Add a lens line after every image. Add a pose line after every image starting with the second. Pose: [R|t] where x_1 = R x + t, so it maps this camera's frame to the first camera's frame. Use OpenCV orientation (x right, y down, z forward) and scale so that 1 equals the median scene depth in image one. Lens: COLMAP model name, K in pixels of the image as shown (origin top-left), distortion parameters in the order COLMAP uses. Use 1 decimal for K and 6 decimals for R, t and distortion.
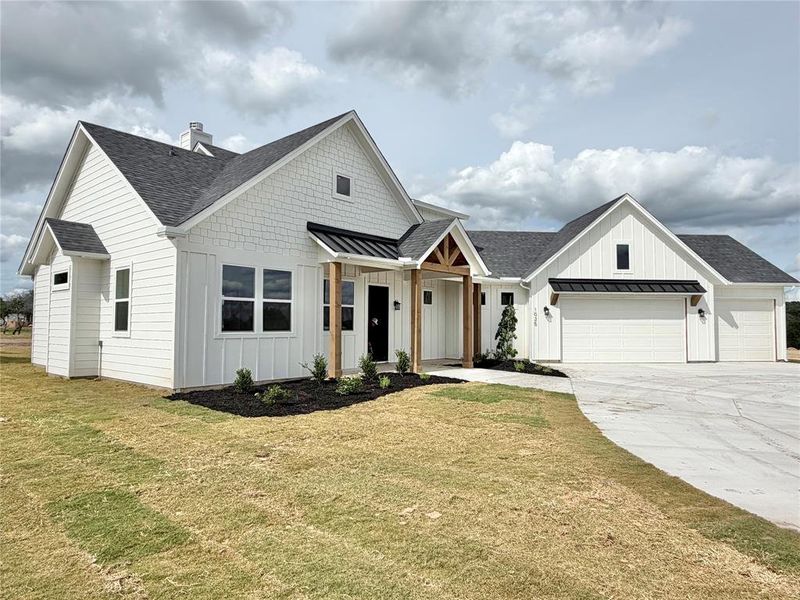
lens RADIAL K [[508.8, 0, 398.3], [0, 508.8, 303.1], [0, 0, 1]] dist [-0.007160, 0.009324]
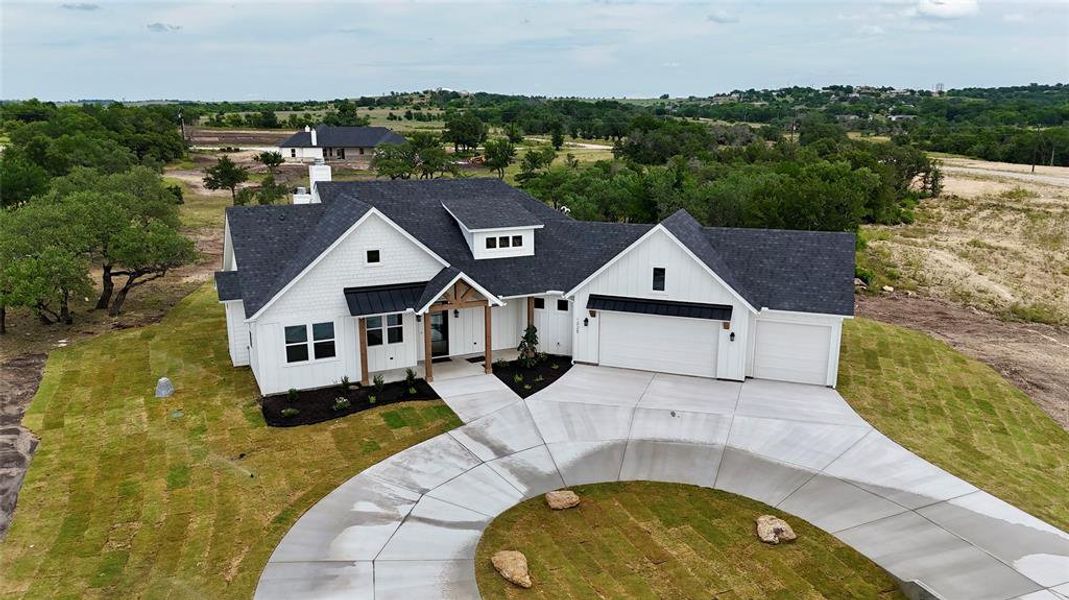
lens RADIAL K [[797.0, 0, 530.2], [0, 797.0, 297.5], [0, 0, 1]] dist [0.072780, -0.038557]
pose [[0.911390, 0.089088, -0.401786, 1.244756], [0.021937, 0.964384, 0.263594, -0.717829], [0.410959, -0.249051, 0.876976, -0.861403]]
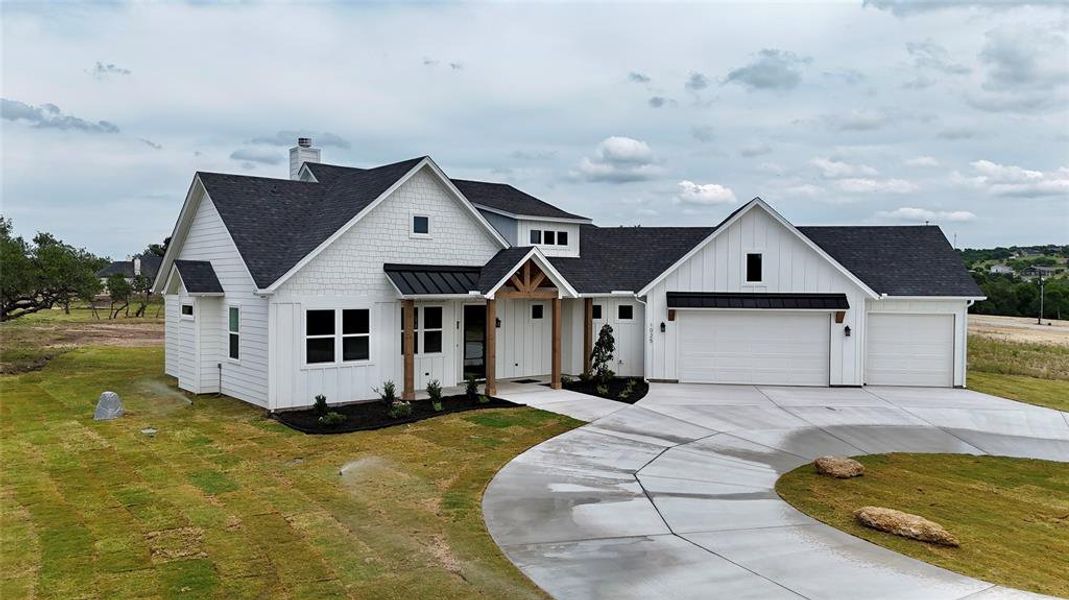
lens RADIAL K [[797.0, 0, 528.3], [0, 797.0, 300.9], [0, 0, 1]] dist [0.072780, -0.038557]
pose [[0.982345, 0.006773, -0.186957, 0.447768], [0.005567, 0.997844, 0.065397, -0.180369], [0.186996, -0.065283, 0.980189, -0.662677]]
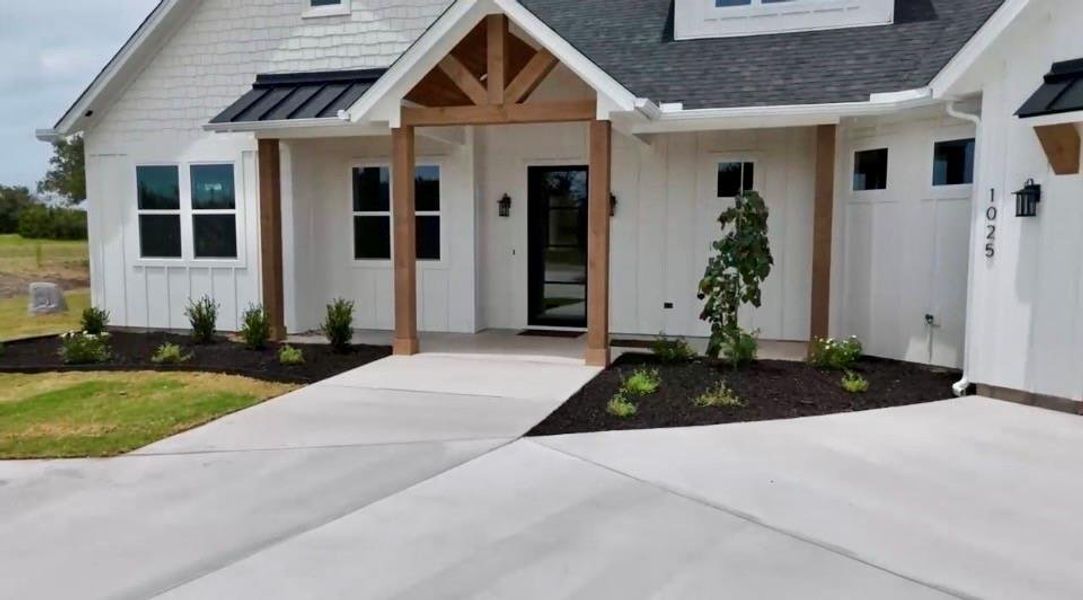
lens RADIAL K [[815.0, 0, 532.2], [0, 815.0, 302.6], [0, 0, 1]] dist [0.050933, -0.009819]
pose [[0.387016, 0.073280, -0.919156, 0.801807], [0.039265, 0.994623, 0.095829, 0.023759], [0.921236, -0.073178, 0.382058, 0.853914]]
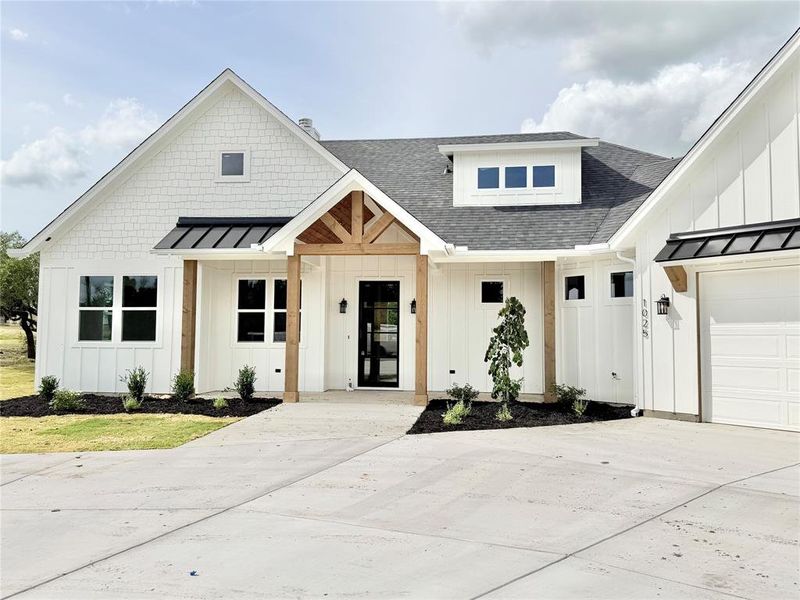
lens RADIAL K [[650.7, 0, 400.7], [0, 650.7, 298.3], [0, 0, 1]] dist [0.089065, -0.017980]
pose [[0.541503, -0.047623, -0.839349, 0.925694], [0.031639, 0.998841, -0.036260, 0.031816], [0.840103, -0.006921, 0.542382, 0.658751]]
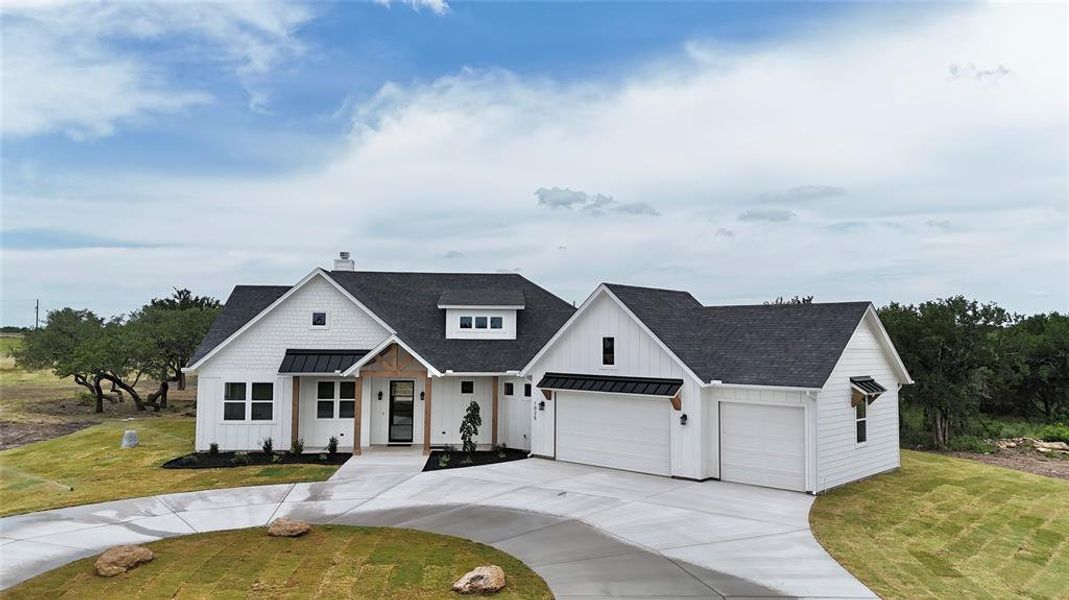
lens RADIAL K [[797.0, 0, 535.6], [0, 797.0, 304.5], [0, 0, 1]] dist [0.072780, -0.038557]
pose [[0.683873, -0.031675, -0.728913, 1.985465], [0.027387, 0.999468, -0.017737, -0.216775], [0.729087, -0.007833, 0.684376, -0.106207]]
